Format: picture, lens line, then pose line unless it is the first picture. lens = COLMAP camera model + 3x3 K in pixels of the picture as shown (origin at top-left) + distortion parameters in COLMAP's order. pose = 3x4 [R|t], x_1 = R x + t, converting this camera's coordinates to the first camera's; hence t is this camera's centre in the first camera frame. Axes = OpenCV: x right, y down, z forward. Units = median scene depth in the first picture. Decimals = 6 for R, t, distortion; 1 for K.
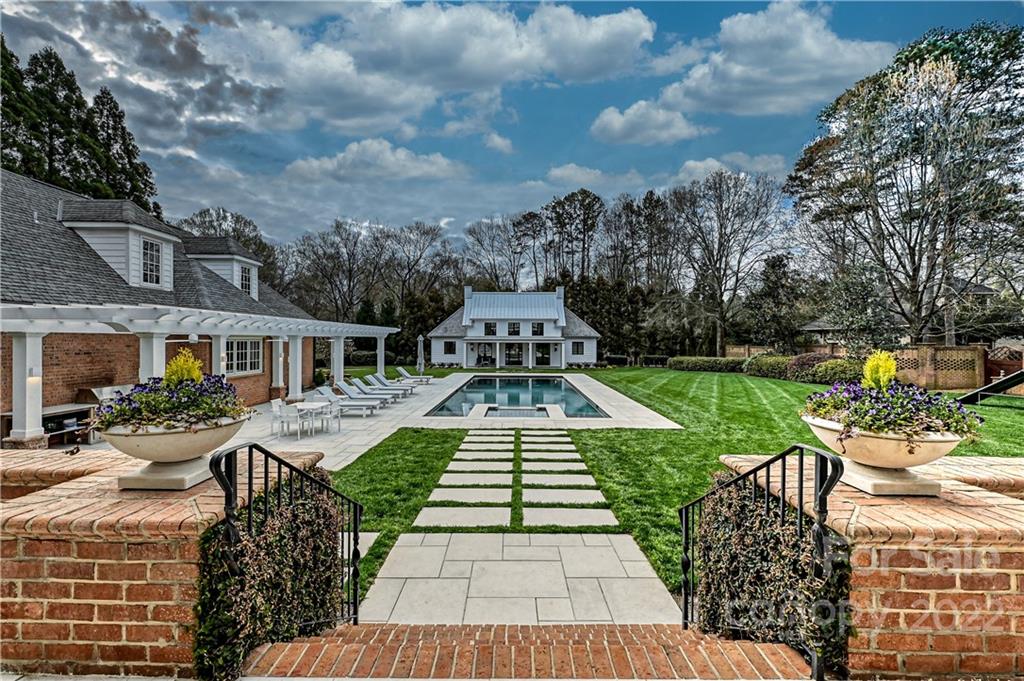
lens RADIAL K [[408.4, 0, 509.4], [0, 408.4, 340.0], [0, 0, 1]] dist [0.002797, -0.001092]
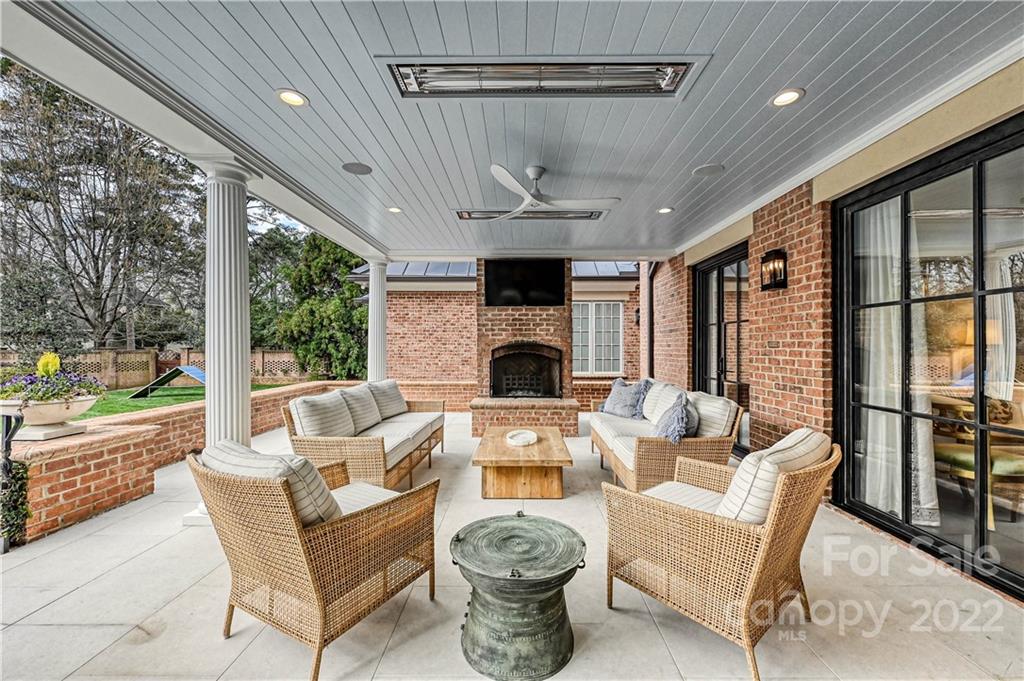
lens RADIAL K [[408.4, 0, 516.9], [0, 408.4, 345.4], [0, 0, 1]] dist [0.002797, -0.001092]
pose [[-0.002377, -0.001604, 0.999996, -0.048622], [-0.000952, 0.999998, 0.001602, -0.000542], [-0.999997, -0.000948, -0.002379, -0.057406]]
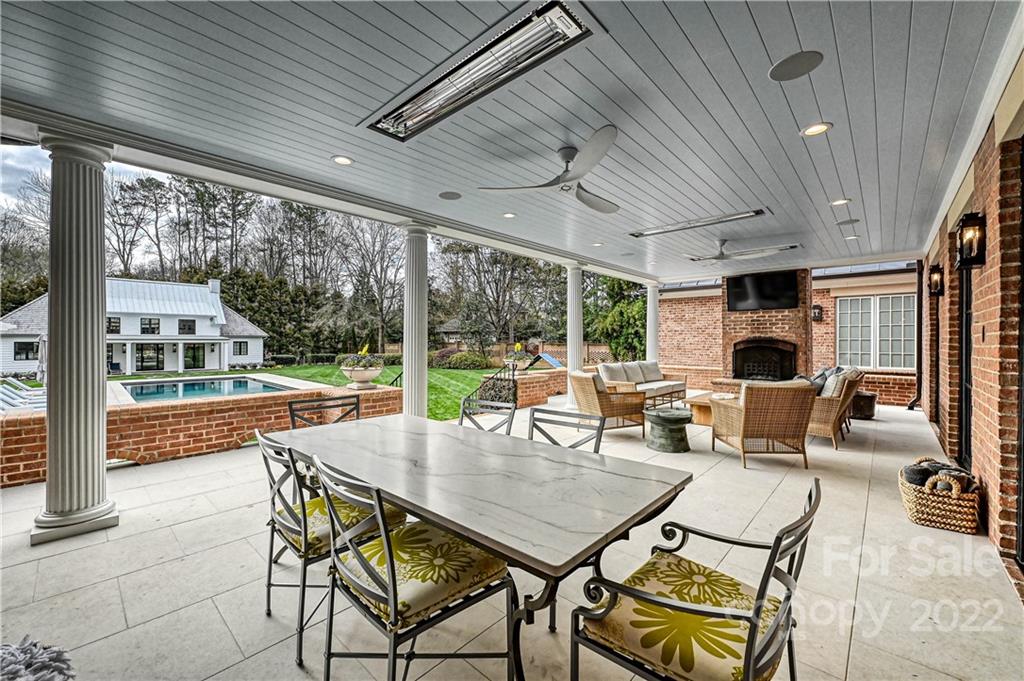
lens RADIAL K [[408.4, 0, 517.4], [0, 408.4, 338.5], [0, 0, 1]] dist [0.002797, -0.001092]
pose [[0.663007, -0.000168, 0.748613, -0.158992], [0.001032, 0.999999, -0.000690, -0.001370], [-0.748613, 0.001230, 0.663006, -0.125763]]
